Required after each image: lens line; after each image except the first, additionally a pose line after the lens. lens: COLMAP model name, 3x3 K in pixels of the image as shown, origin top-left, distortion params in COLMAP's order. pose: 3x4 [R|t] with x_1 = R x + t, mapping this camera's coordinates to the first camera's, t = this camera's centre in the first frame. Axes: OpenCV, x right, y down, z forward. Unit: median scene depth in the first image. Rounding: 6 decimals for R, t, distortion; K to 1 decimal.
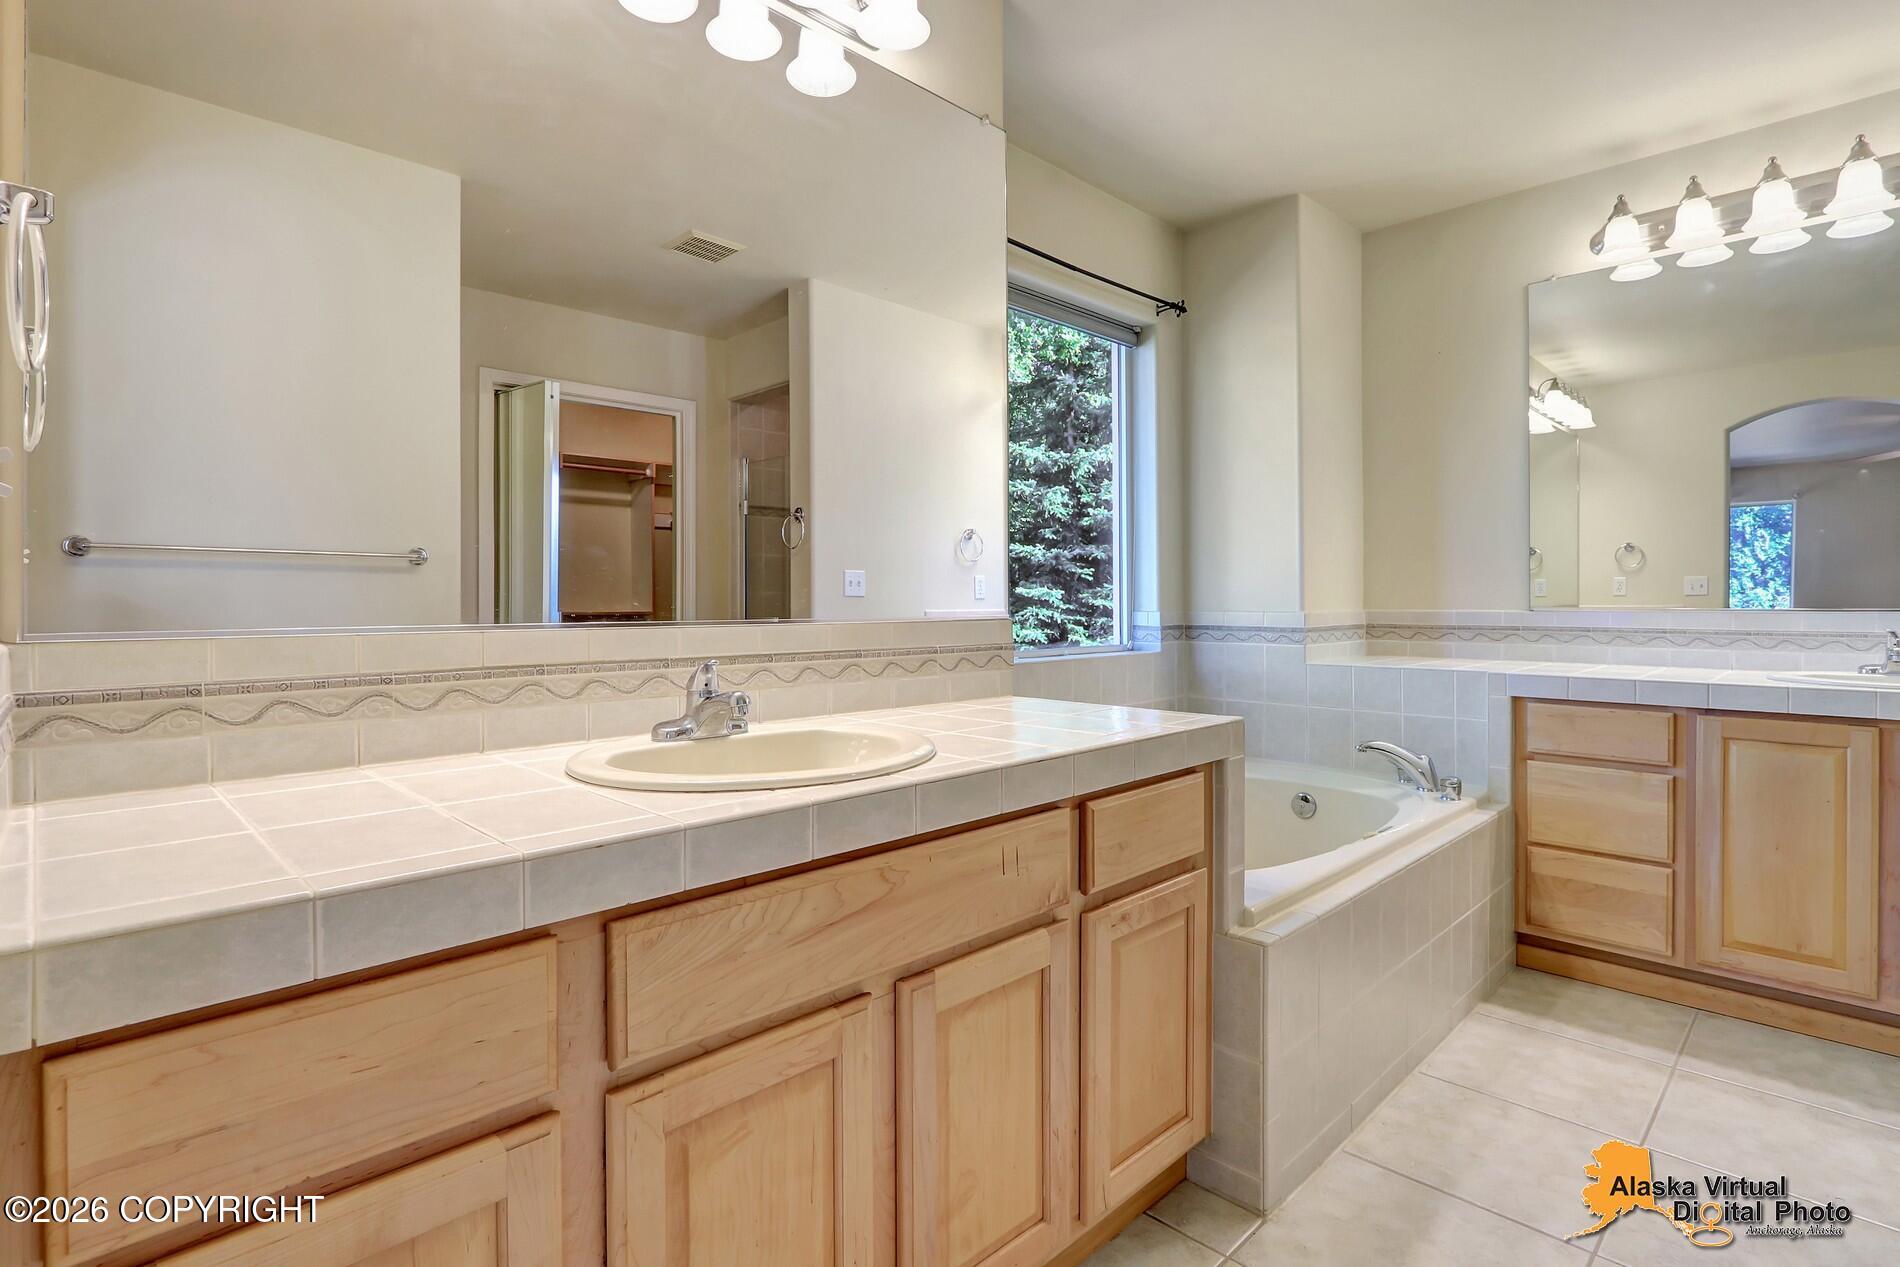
lens RADIAL K [[937.8, 0, 946.2], [0, 937.8, 604.8], [0, 0, 1]] dist [-0.012405, 0.001754]
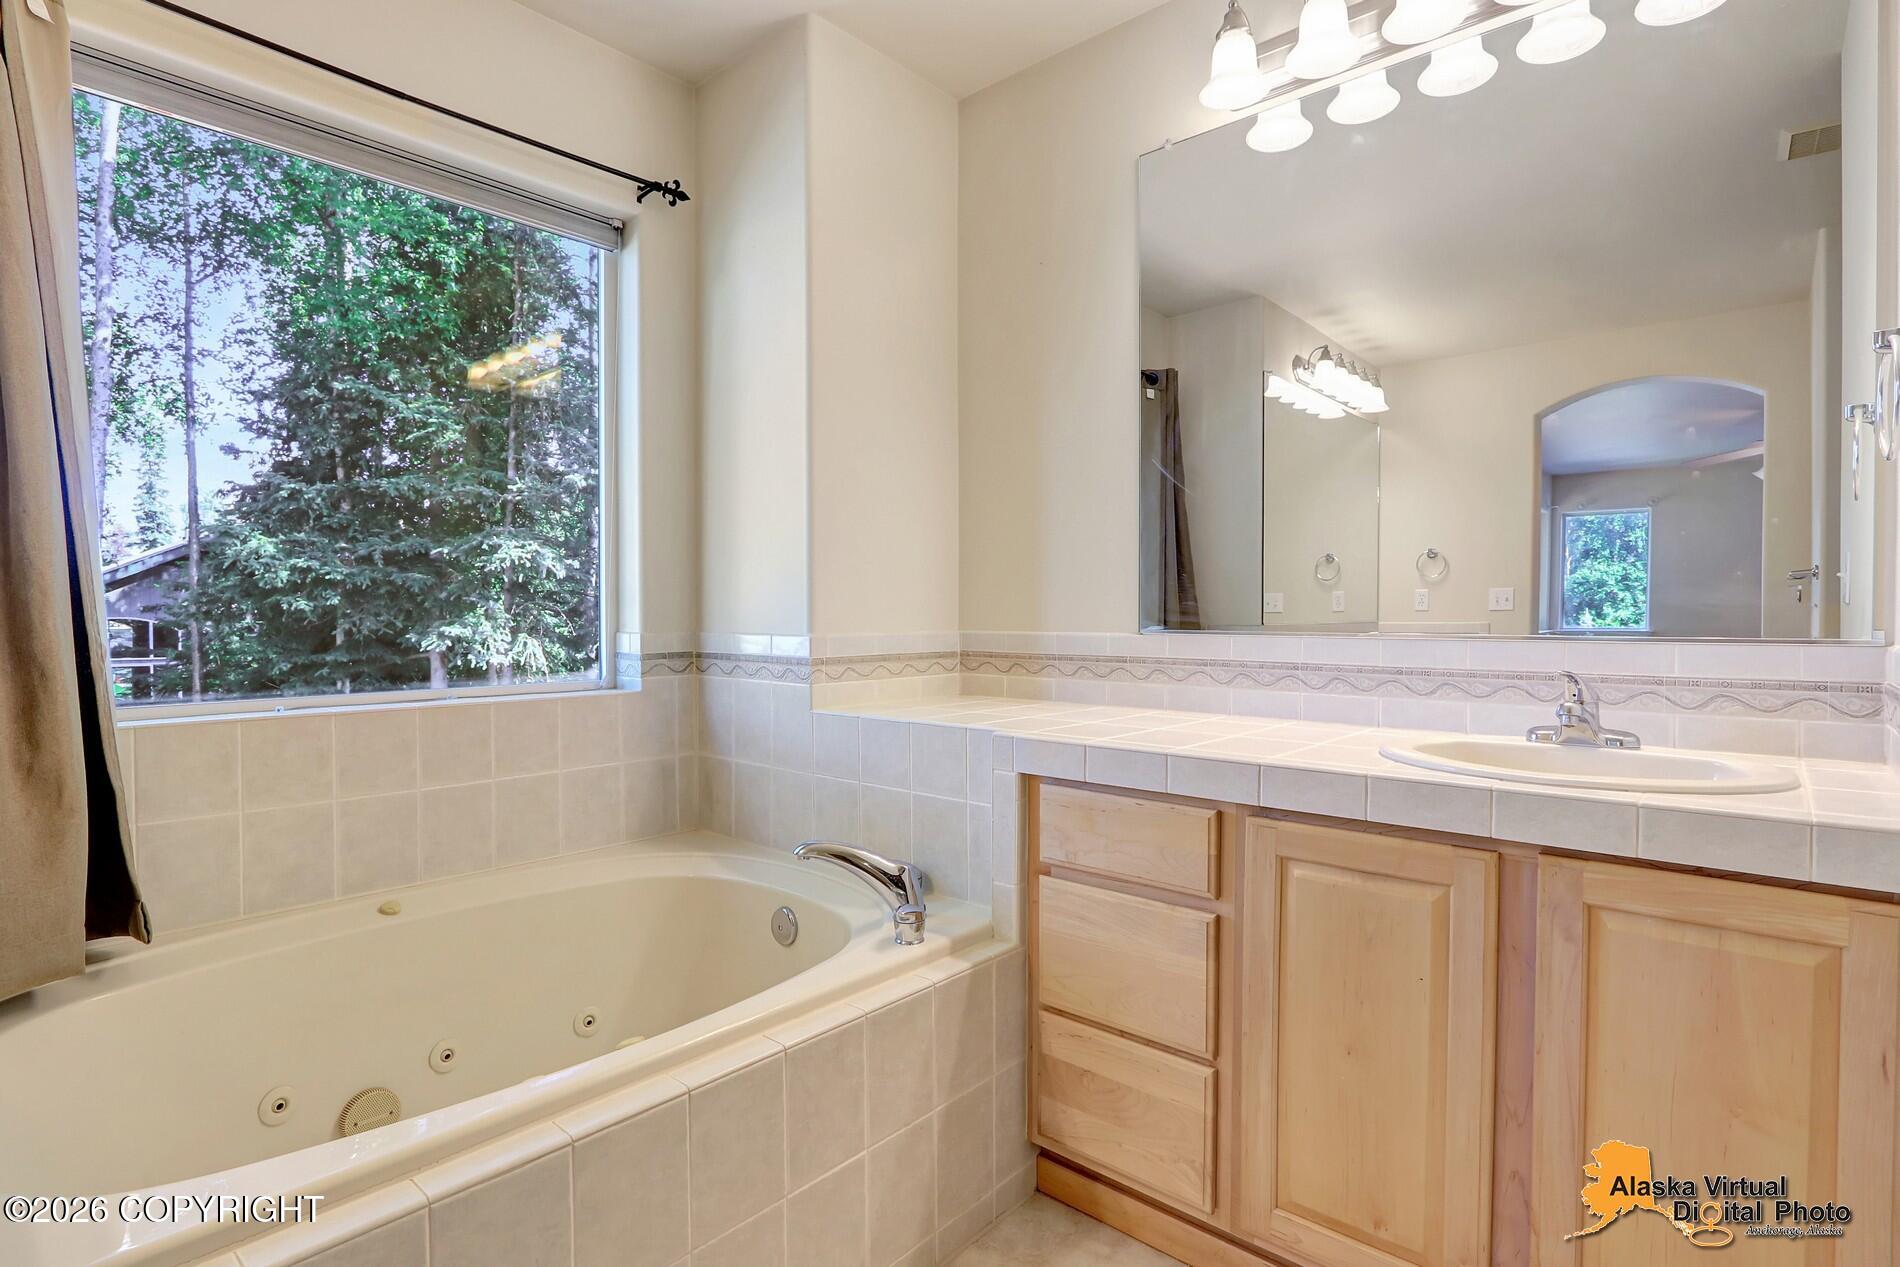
lens RADIAL K [[937.8, 0, 950.9], [0, 937.8, 630.5], [0, 0, 1]] dist [-0.012405, 0.001754]
pose [[0.998083, 0.002064, 0.061858, 0.437142], [-0.002967, 0.999890, 0.014516, -0.005738], [-0.061822, -0.014671, 0.997979, 0.314408]]
